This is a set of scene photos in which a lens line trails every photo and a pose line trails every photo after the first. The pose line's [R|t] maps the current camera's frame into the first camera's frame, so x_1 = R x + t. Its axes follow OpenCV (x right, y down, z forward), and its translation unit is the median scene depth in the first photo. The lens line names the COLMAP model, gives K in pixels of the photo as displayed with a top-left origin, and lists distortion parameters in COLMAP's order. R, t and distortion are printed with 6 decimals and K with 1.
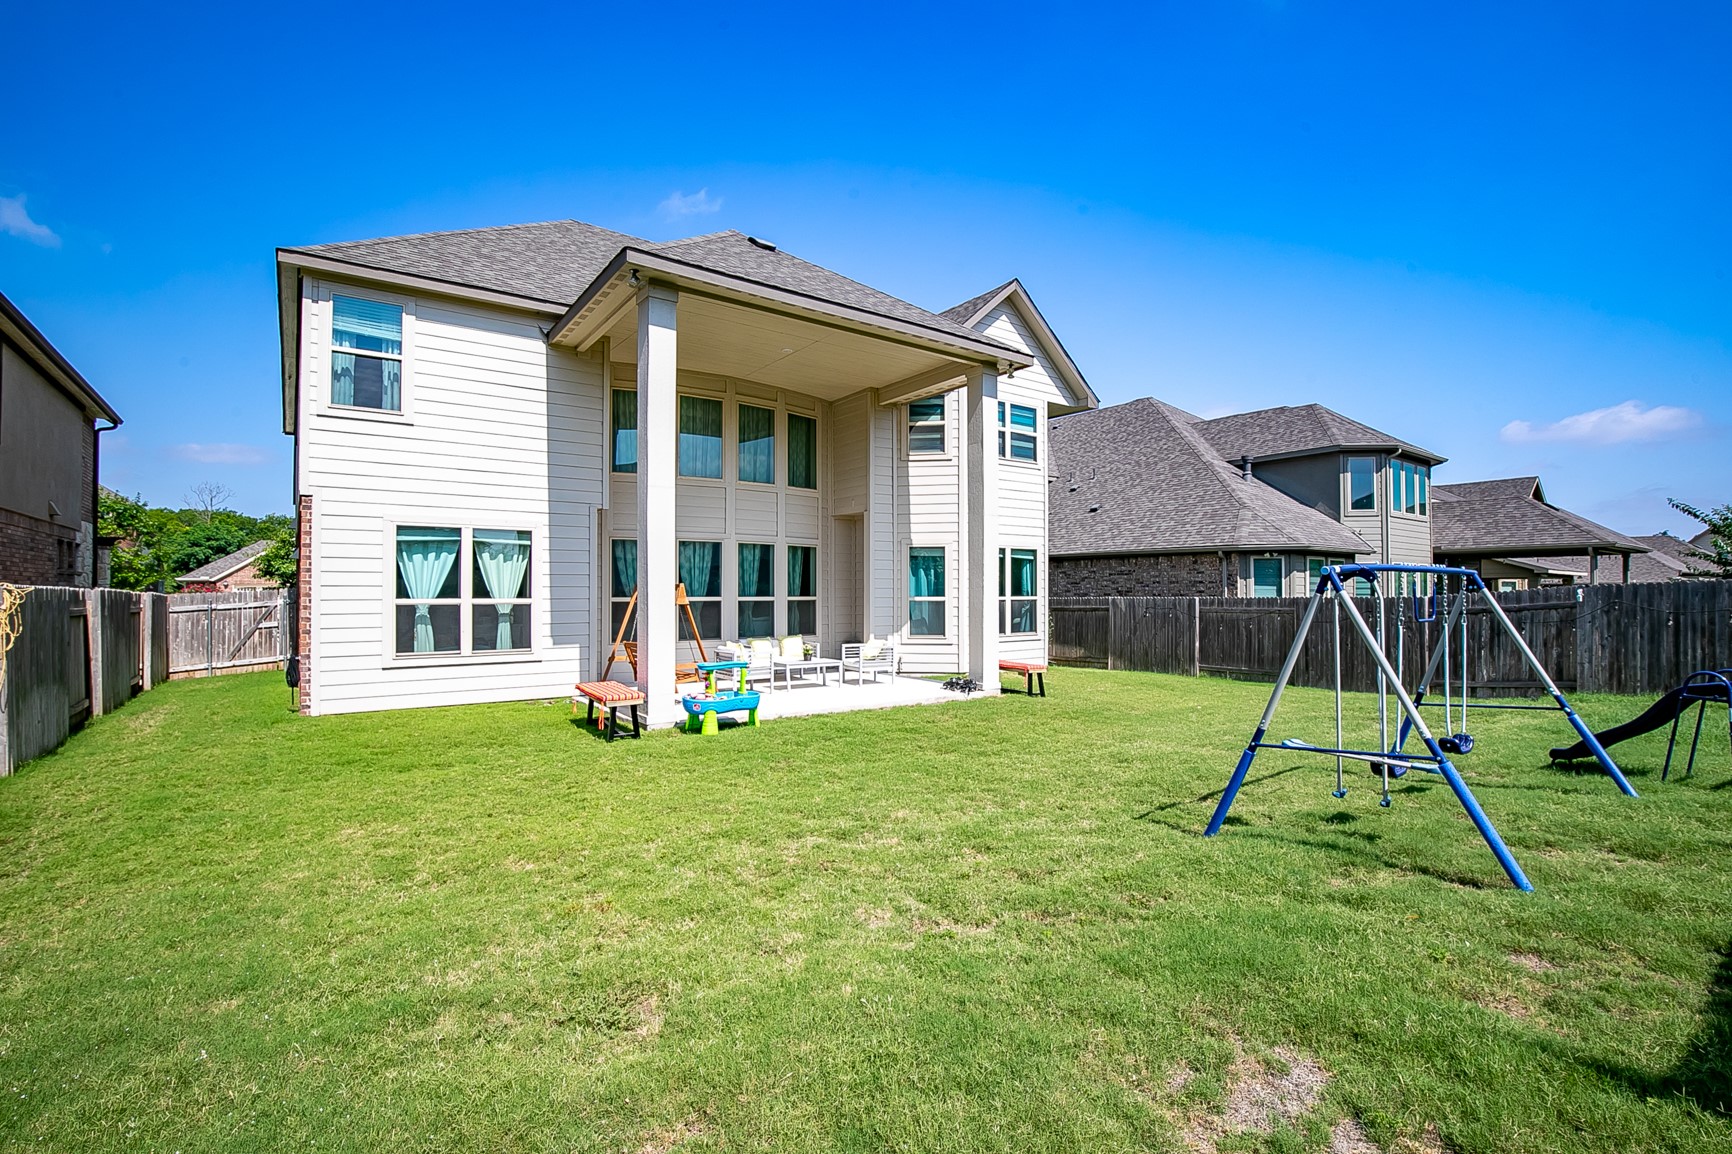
lens RADIAL K [[798.1, 0, 866.0], [0, 798.1, 577.0], [0, 0, 1]] dist [-0.000071, -0.000035]
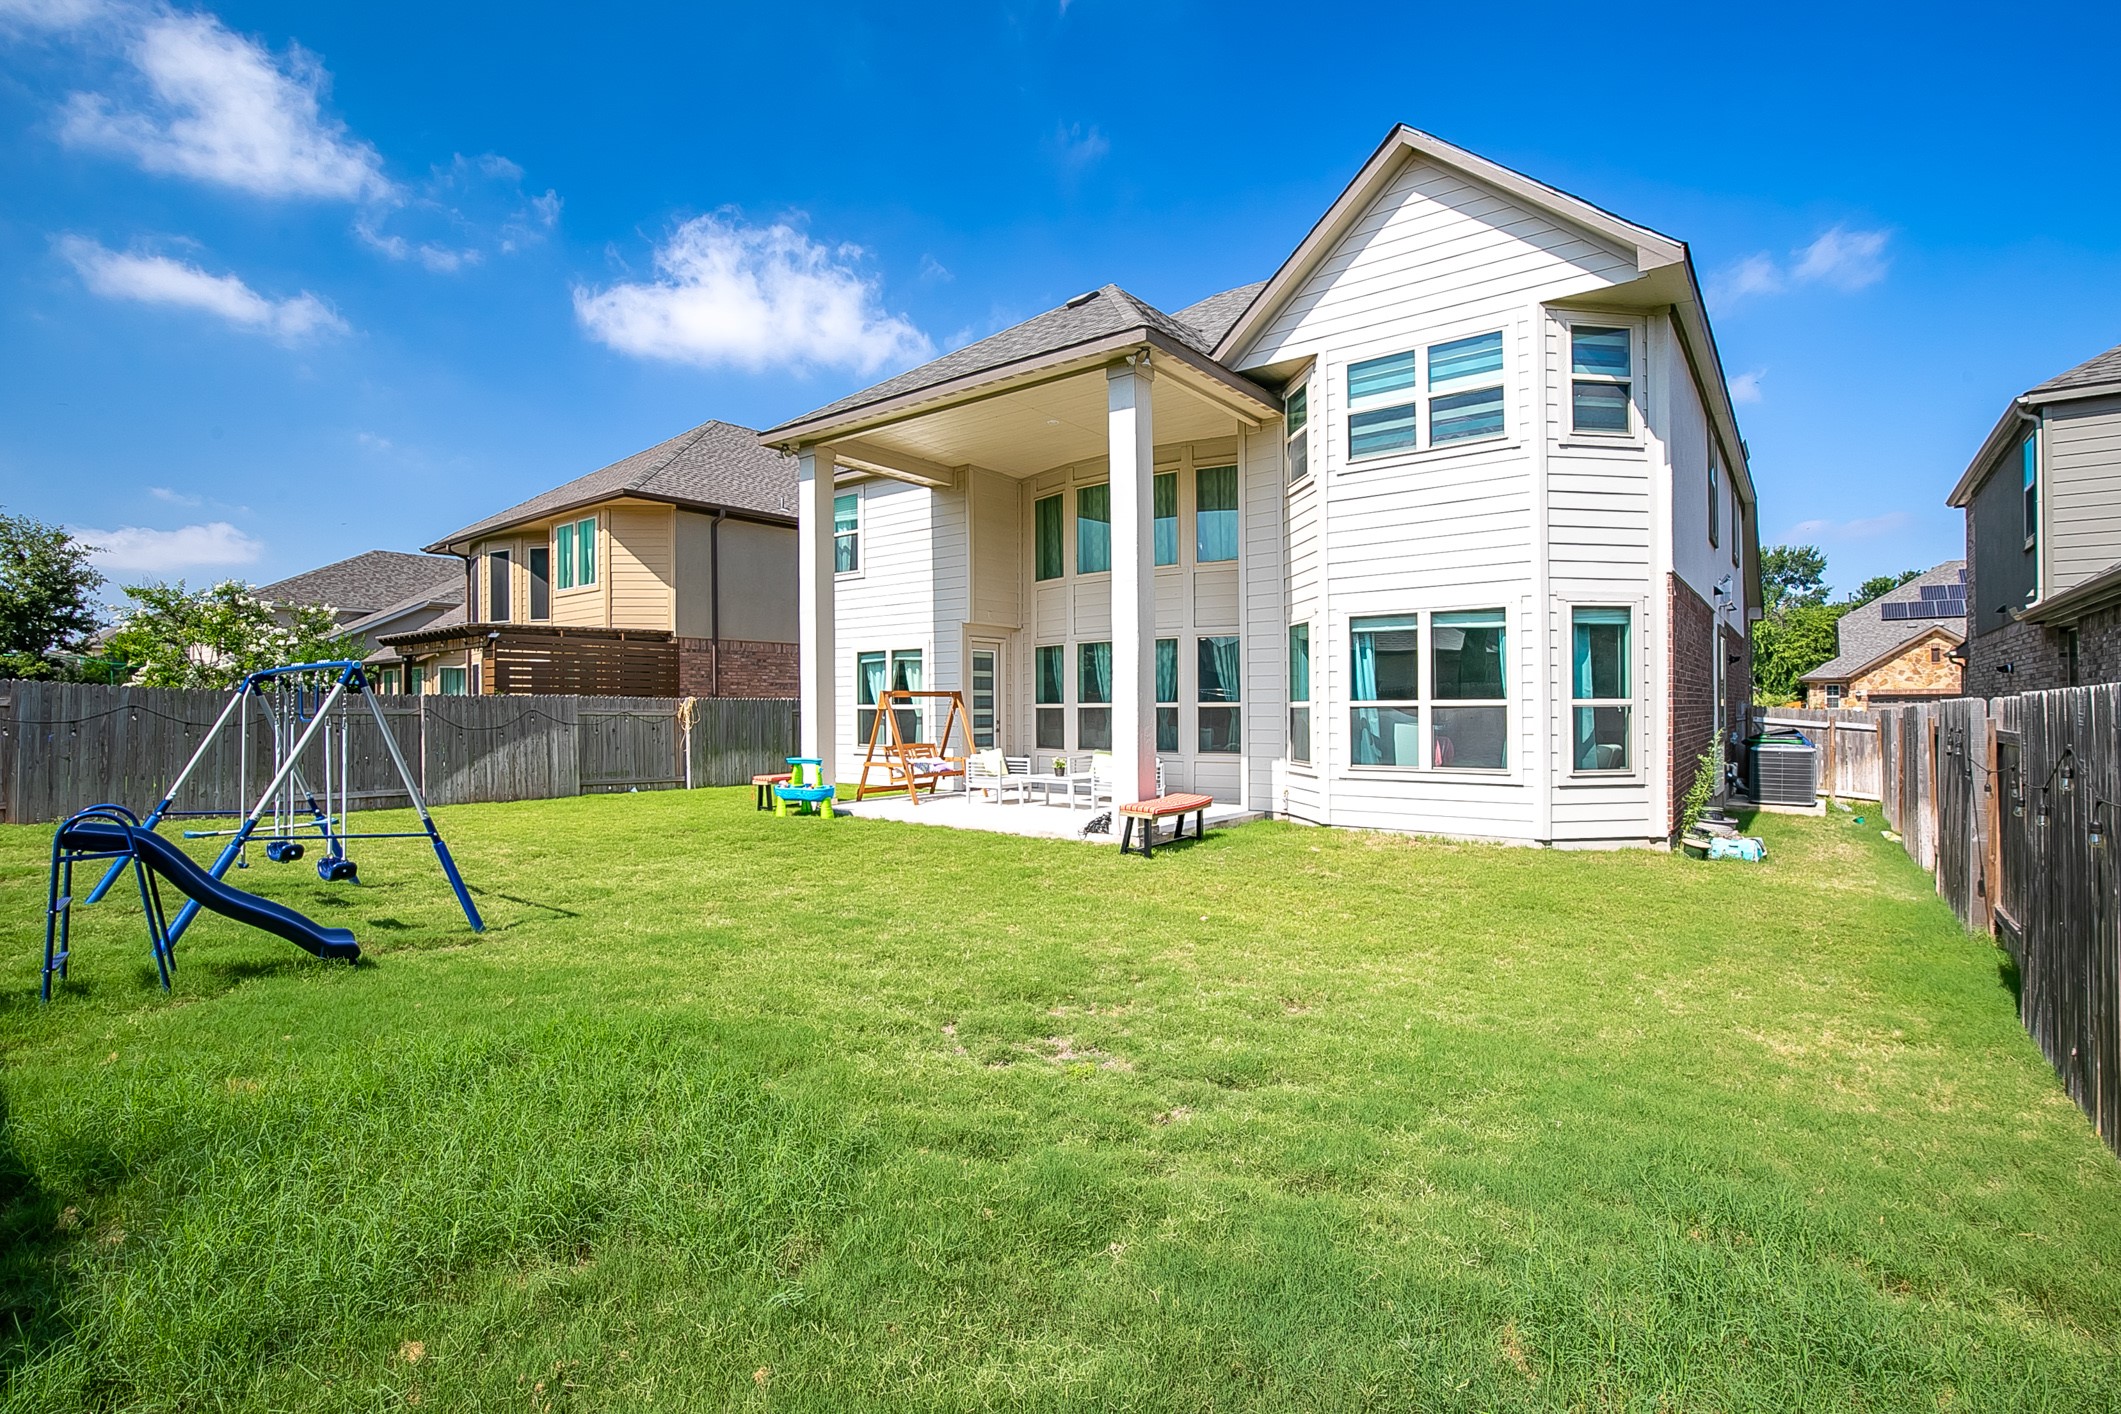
lens RADIAL K [[977.3, 0, 1060.5], [0, 977.3, 707.0], [0, 0, 1]] dist [-0.000071, -0.000035]
pose [[0.288563, -0.001601, -0.957459, 0.784029], [0.029218, 0.999548, 0.007134, 0.018498], [0.957015, -0.030034, 0.288480, 0.580445]]
